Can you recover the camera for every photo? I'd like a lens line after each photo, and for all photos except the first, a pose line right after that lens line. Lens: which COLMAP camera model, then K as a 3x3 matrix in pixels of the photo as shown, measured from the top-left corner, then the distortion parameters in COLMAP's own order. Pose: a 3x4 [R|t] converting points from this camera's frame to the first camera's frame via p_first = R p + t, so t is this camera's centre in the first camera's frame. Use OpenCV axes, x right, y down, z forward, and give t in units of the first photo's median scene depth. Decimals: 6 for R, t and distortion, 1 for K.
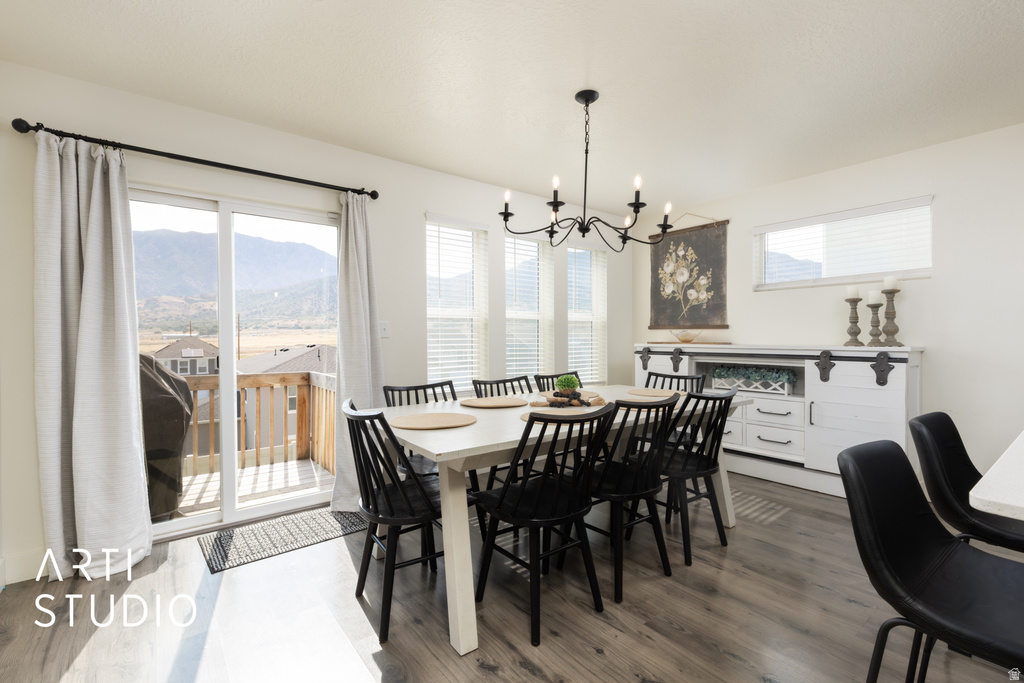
lens RADIAL K [[459.2, 0, 516.1], [0, 459.2, 338.5], [0, 0, 1]] dist [0.007343, -0.000235]
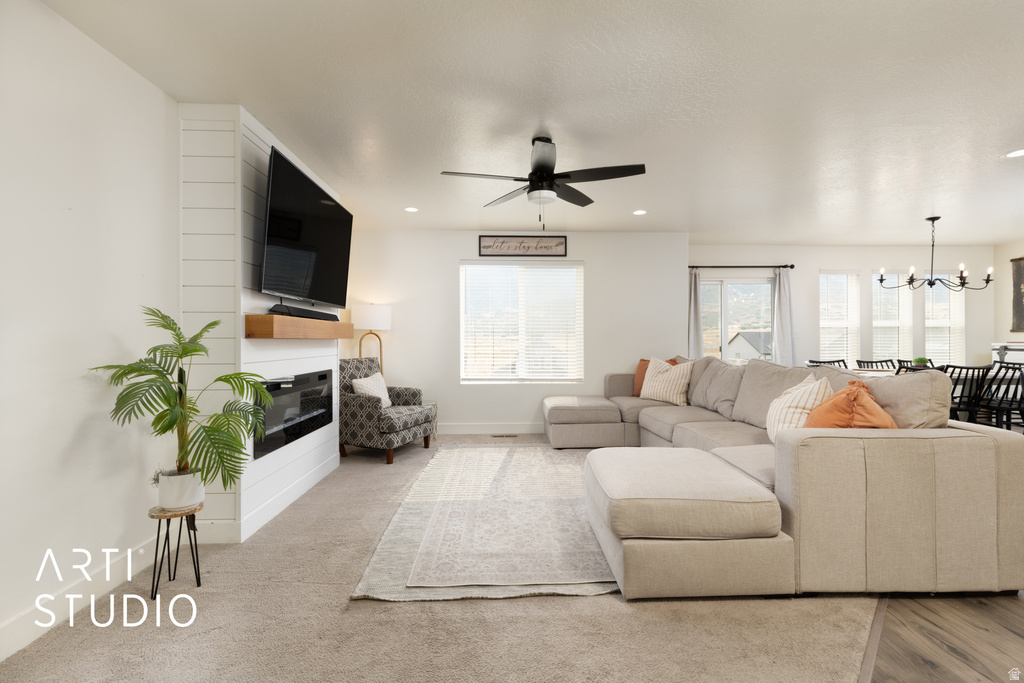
lens RADIAL K [[459.2, 0, 516.1], [0, 459.2, 338.5], [0, 0, 1]] dist [0.007343, -0.000235]
pose [[0.808252, -0.001542, -0.588835, -0.101724], [-0.002151, 0.999982, -0.005570, 0.012128], [0.588833, 0.005769, 0.808234, -1.315913]]
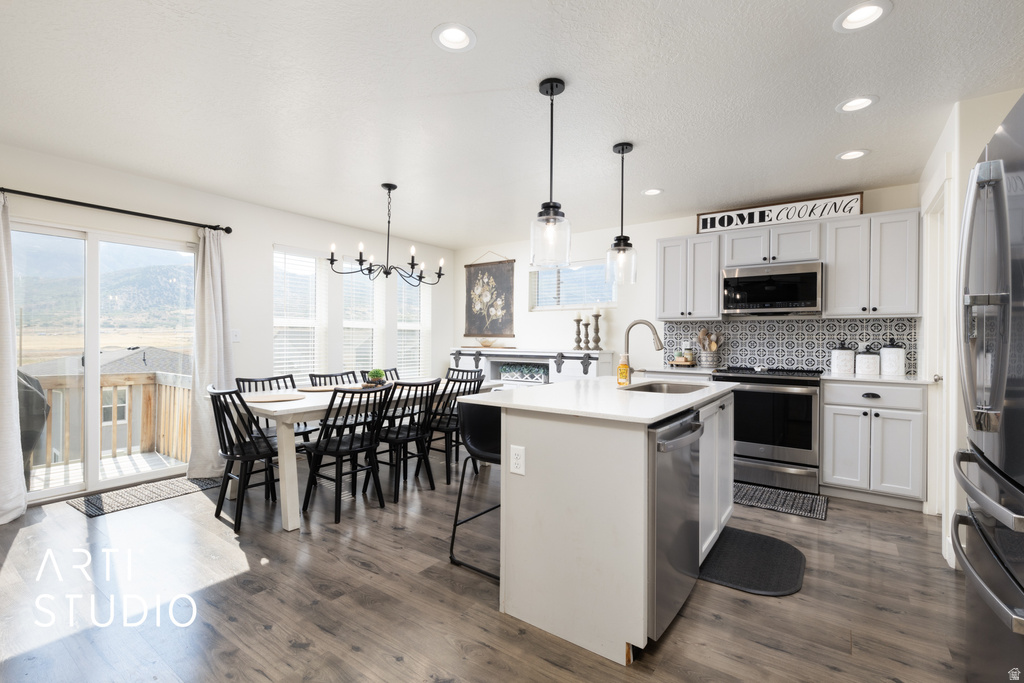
lens RADIAL K [[459.2, 0, 516.1], [0, 459.2, 338.5], [0, 0, 1]] dist [0.007343, -0.000235]
pose [[0.960664, 0.009401, 0.277553, 0.106433], [-0.007551, 0.999942, -0.007736, -0.008909], [-0.277609, 0.005336, 0.960679, -0.446726]]
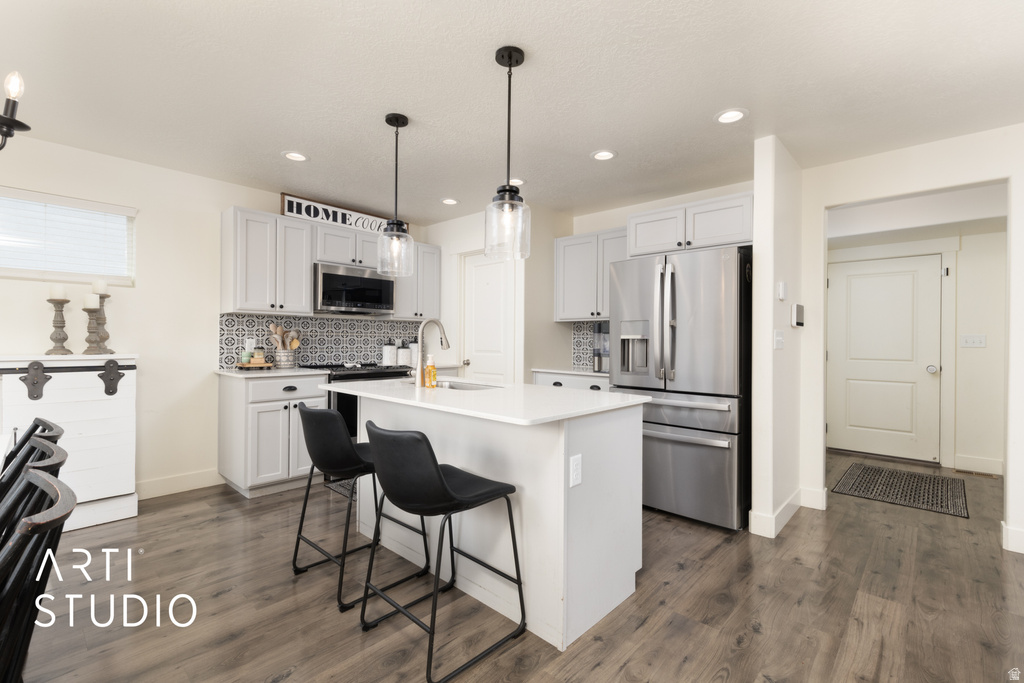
lens RADIAL K [[460.4, 0, 512.0], [0, 460.4, 341.5], [0, 0, 1]] dist [0.002509, 0.000136]
pose [[-0.158617, -0.003050, 0.987335, -0.268226], [-0.002090, 0.999994, 0.002754, -0.012611], [-0.987338, -0.001627, -0.158623, 0.310740]]
